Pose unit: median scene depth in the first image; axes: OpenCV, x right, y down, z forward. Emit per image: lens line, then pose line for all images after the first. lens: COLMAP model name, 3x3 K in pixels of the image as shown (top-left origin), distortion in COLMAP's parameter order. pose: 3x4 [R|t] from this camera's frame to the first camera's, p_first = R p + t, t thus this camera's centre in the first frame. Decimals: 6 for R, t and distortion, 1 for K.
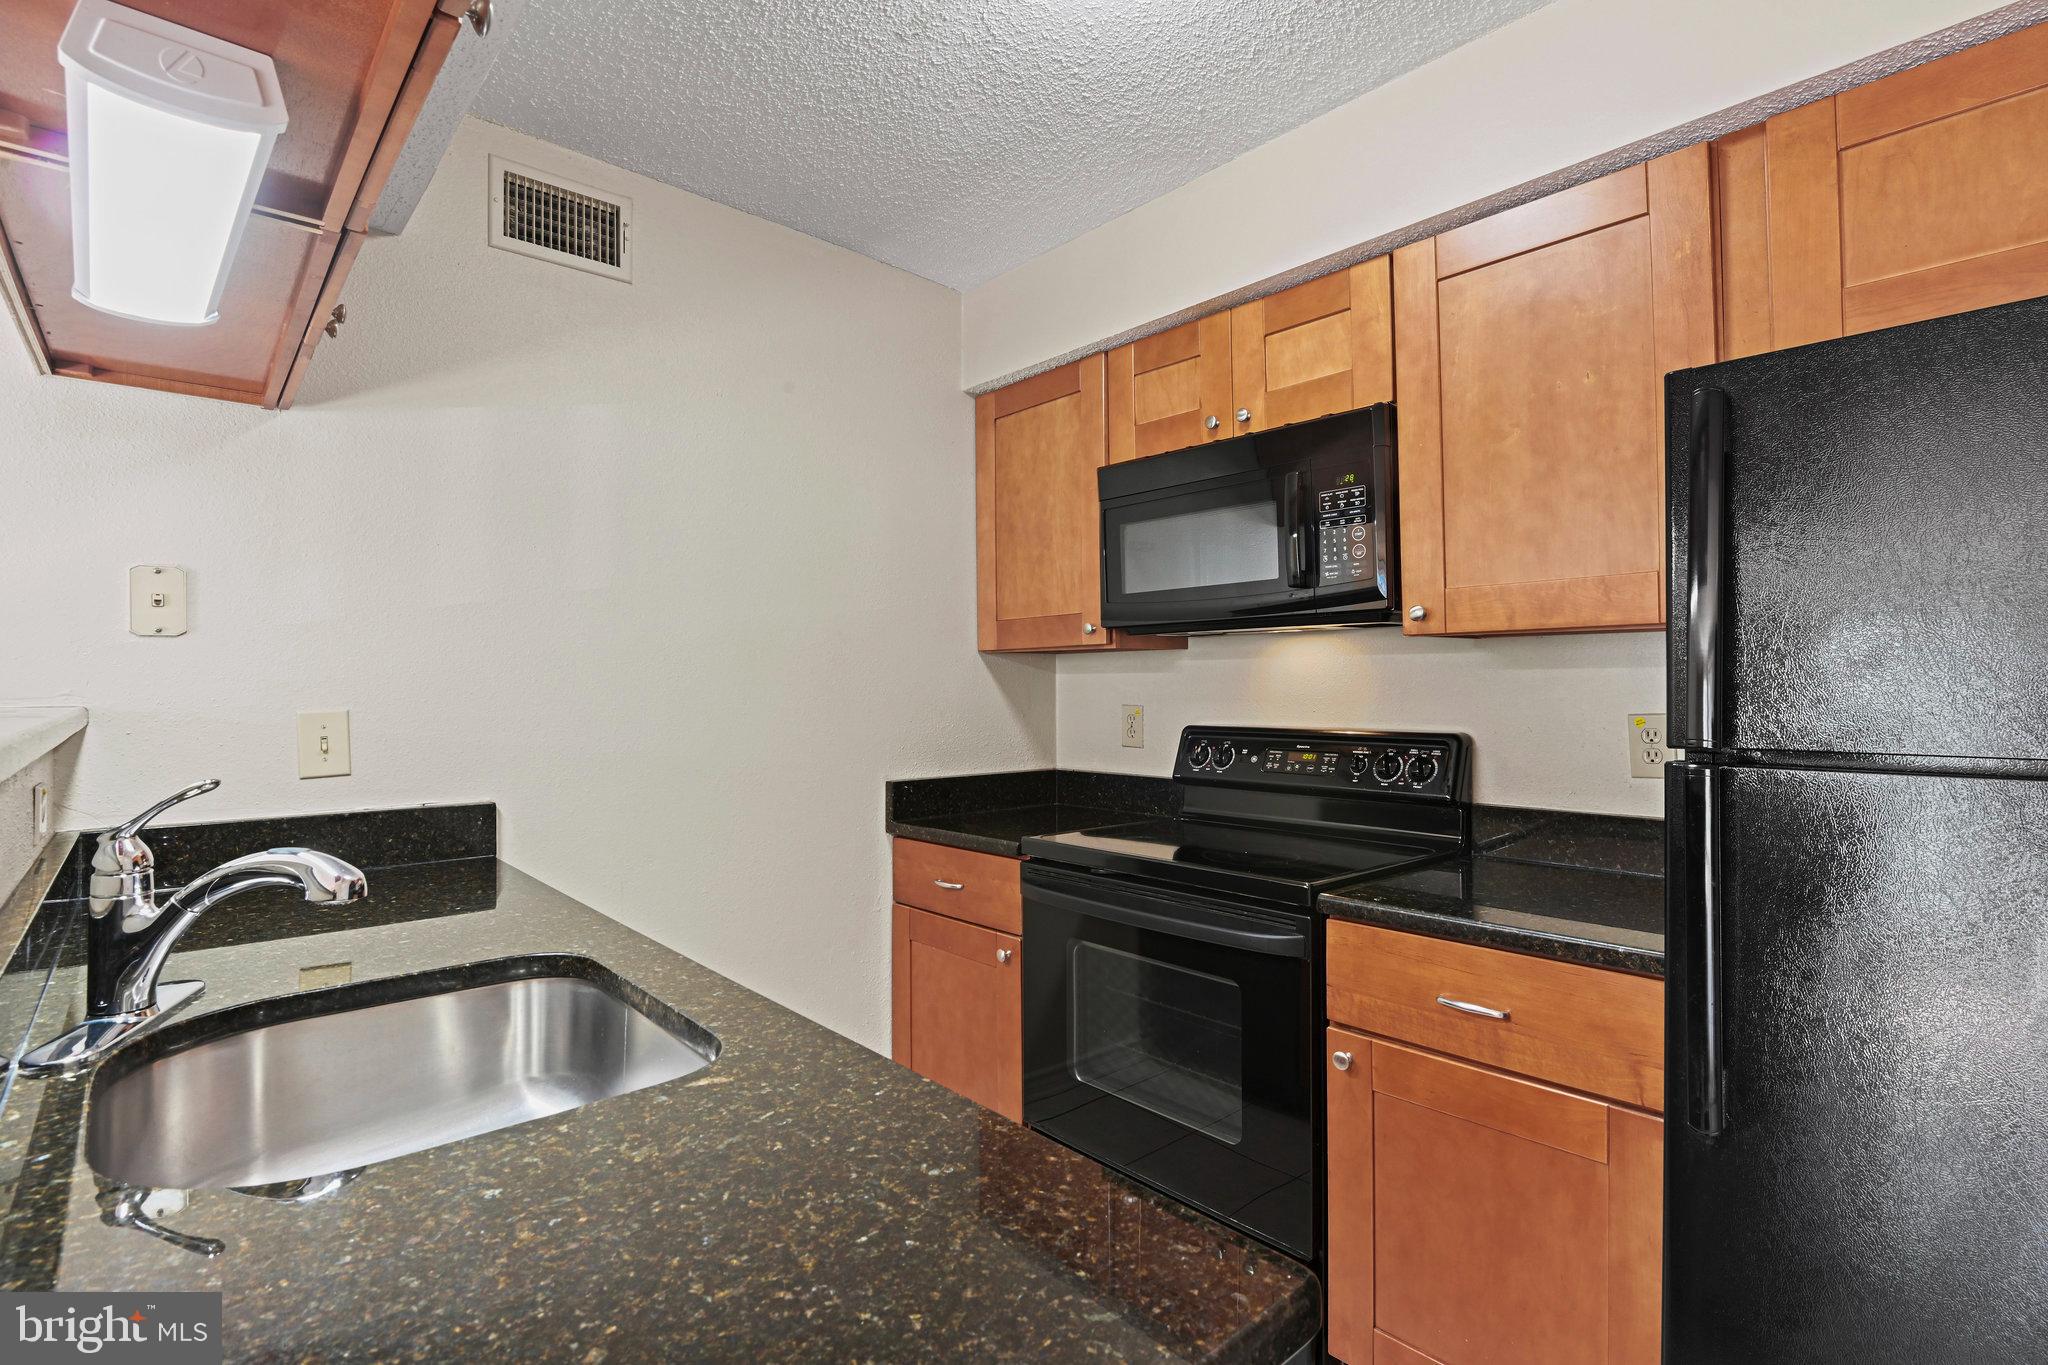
lens RADIAL K [[964.2, 0, 1013.9], [0, 964.2, 682.0], [0, 0, 1]] dist [-0.013348, -0.002258]
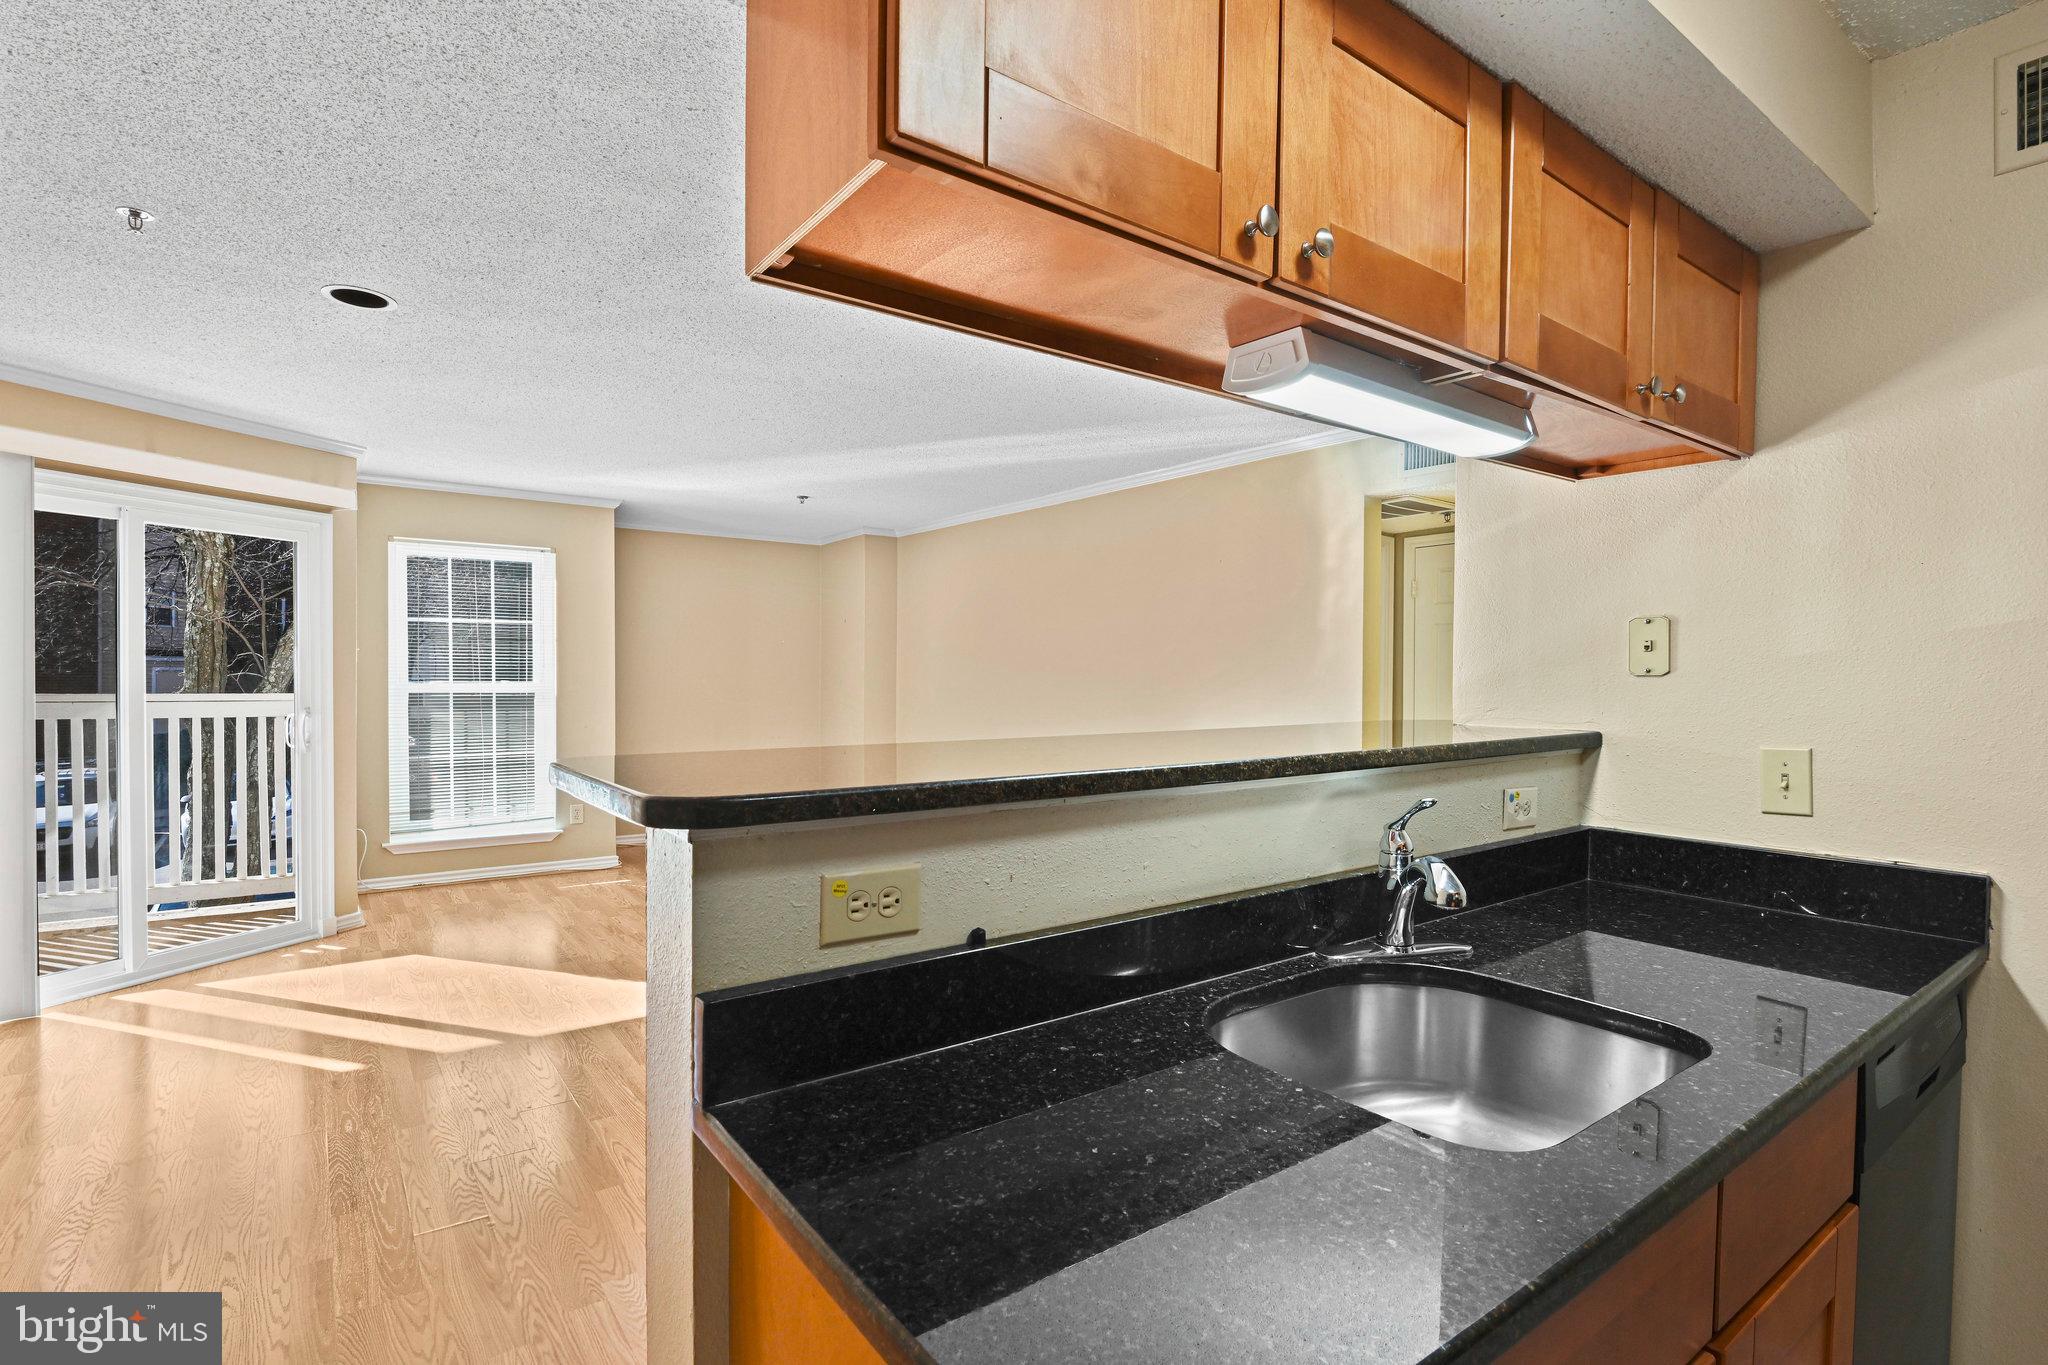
lens RADIAL K [[964.2, 0, 1018.5], [0, 964.2, 689.1], [0, 0, 1]] dist [-0.013348, -0.002258]
pose [[-0.107430, 0.019094, -0.994029, 0.320184], [-0.004964, 0.999793, 0.019741, -0.042662], [0.994200, 0.007055, -0.107313, 0.284005]]
